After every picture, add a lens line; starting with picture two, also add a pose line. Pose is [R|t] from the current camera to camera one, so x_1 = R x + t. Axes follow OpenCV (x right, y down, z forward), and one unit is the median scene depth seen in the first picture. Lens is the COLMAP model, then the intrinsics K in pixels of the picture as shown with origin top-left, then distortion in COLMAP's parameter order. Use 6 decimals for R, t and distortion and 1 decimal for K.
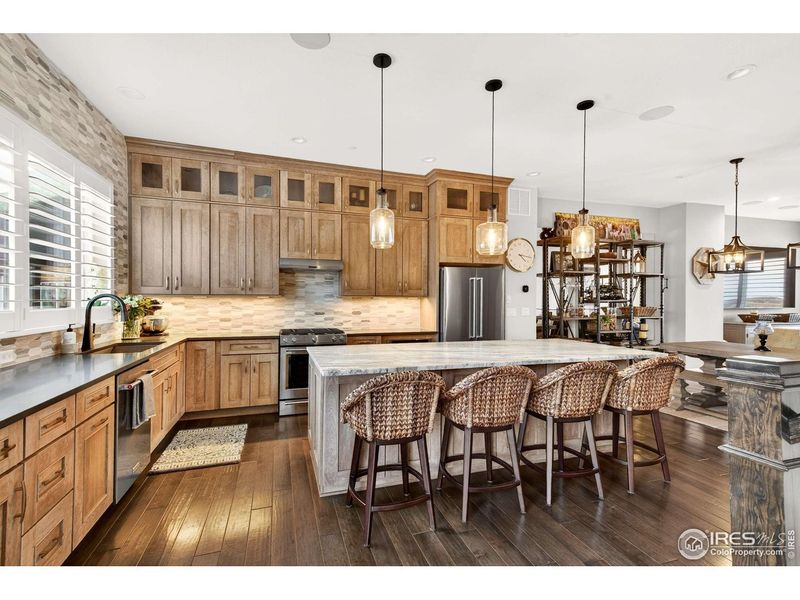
lens RADIAL K [[363.9, 0, 400.0], [0, 363.9, 300.8], [0, 0, 1]] dist [-0.001076, 0.001280]
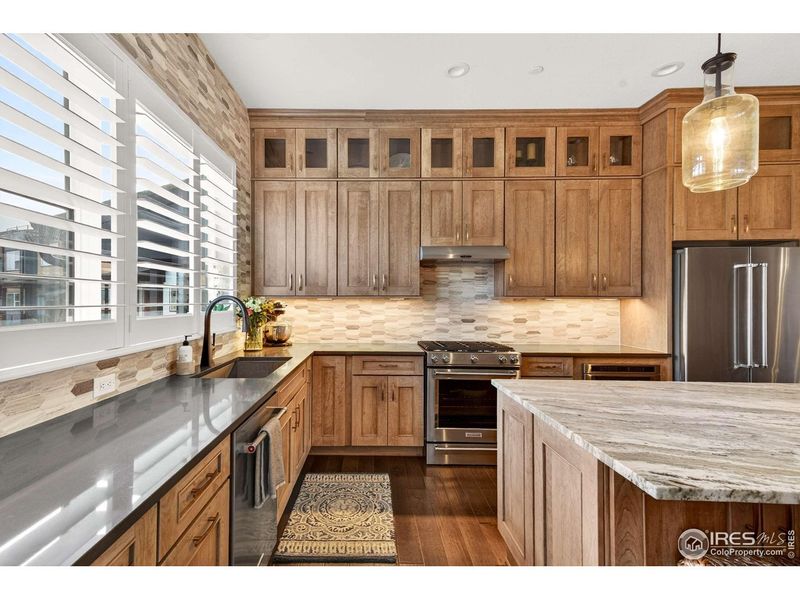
lens RADIAL K [[363.9, 0, 359.4], [0, 363.9, 299.2], [0, 0, 1]] dist [-0.001076, 0.001280]
pose [[0.937945, -0.004094, -0.346761, -0.208169], [0.001295, 0.999965, -0.008303, -0.003386], [0.346782, 0.007338, 0.937917, 0.282373]]
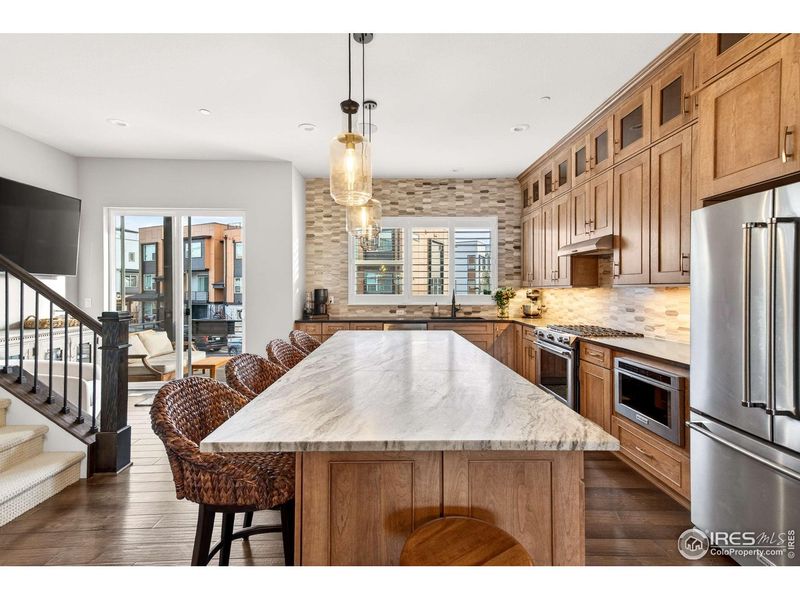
lens RADIAL K [[363.9, 0, 398.3], [0, 363.9, 291.5], [0, 0, 1]] dist [-0.001076, 0.001280]
pose [[-0.305114, 0.001342, -0.952315, 0.728382], [-0.003832, 0.999989, 0.002637, -0.002136], [0.952308, 0.004454, -0.305105, 0.946767]]
